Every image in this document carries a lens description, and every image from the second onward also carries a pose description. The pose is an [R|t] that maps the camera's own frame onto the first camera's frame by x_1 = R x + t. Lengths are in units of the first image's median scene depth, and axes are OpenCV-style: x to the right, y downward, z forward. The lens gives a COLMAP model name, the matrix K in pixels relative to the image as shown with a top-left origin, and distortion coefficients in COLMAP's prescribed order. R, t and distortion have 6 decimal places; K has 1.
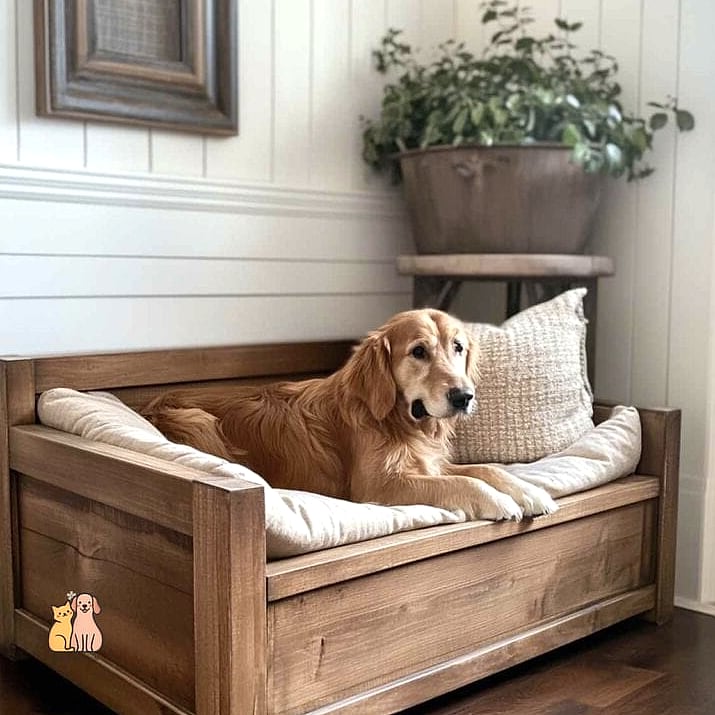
lens RADIAL K [[994.4, 0, 357.5], [0, 994.4, 357.5], [0, 0, 1]] dist [0.011389, -0.025972]
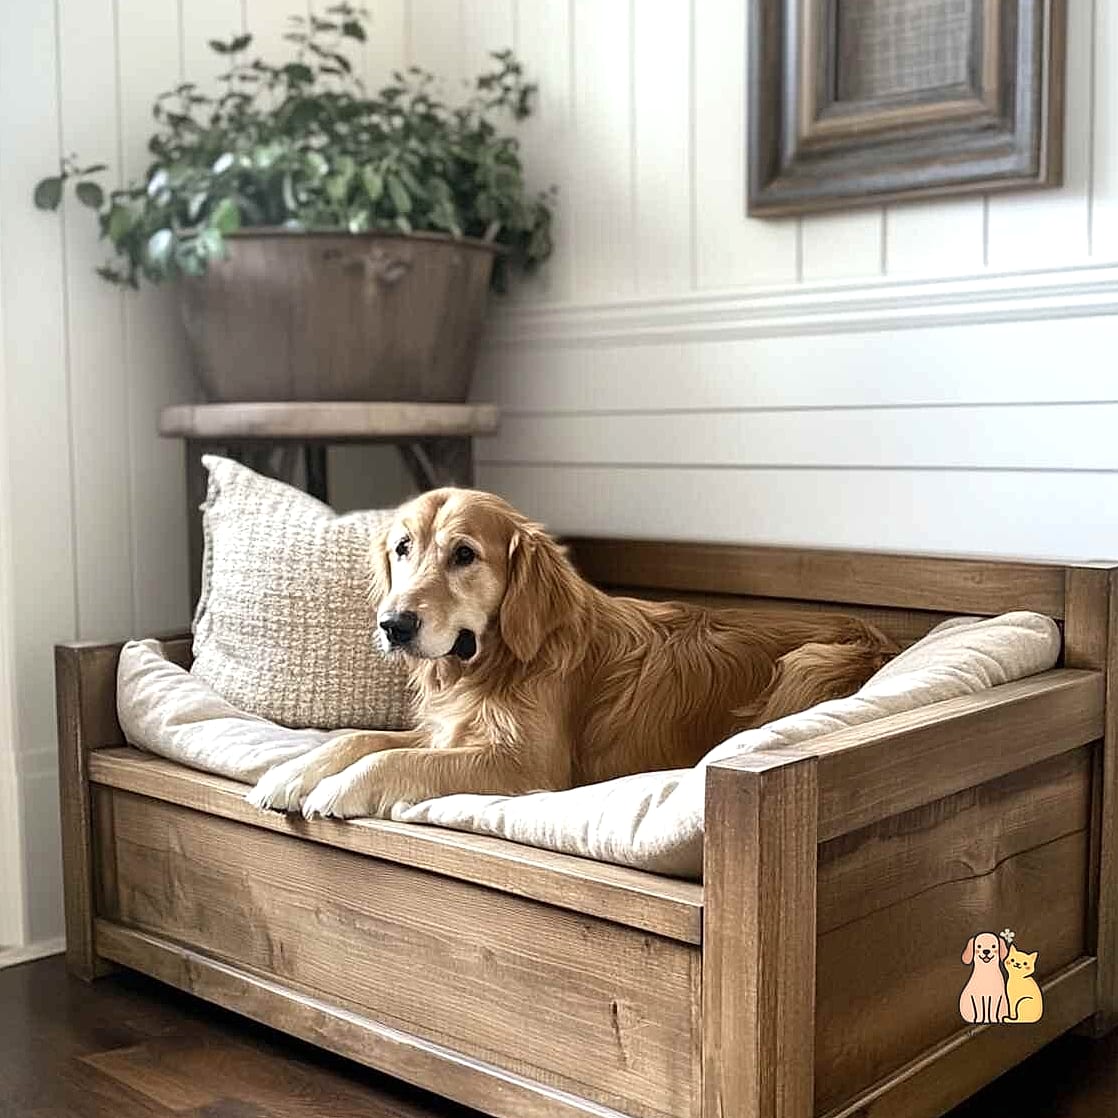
lens RADIAL K [[1554.8, 0, 559.0], [0, 1554.8, 559.0], [0, 0, 1]] dist [0.011389, -0.025972]
pose [[0.100215, 0.073966, -0.992213, 1.017365], [-0.077243, 0.994802, 0.066357, -0.070963], [0.991963, 0.069992, 0.105407, 0.915586]]
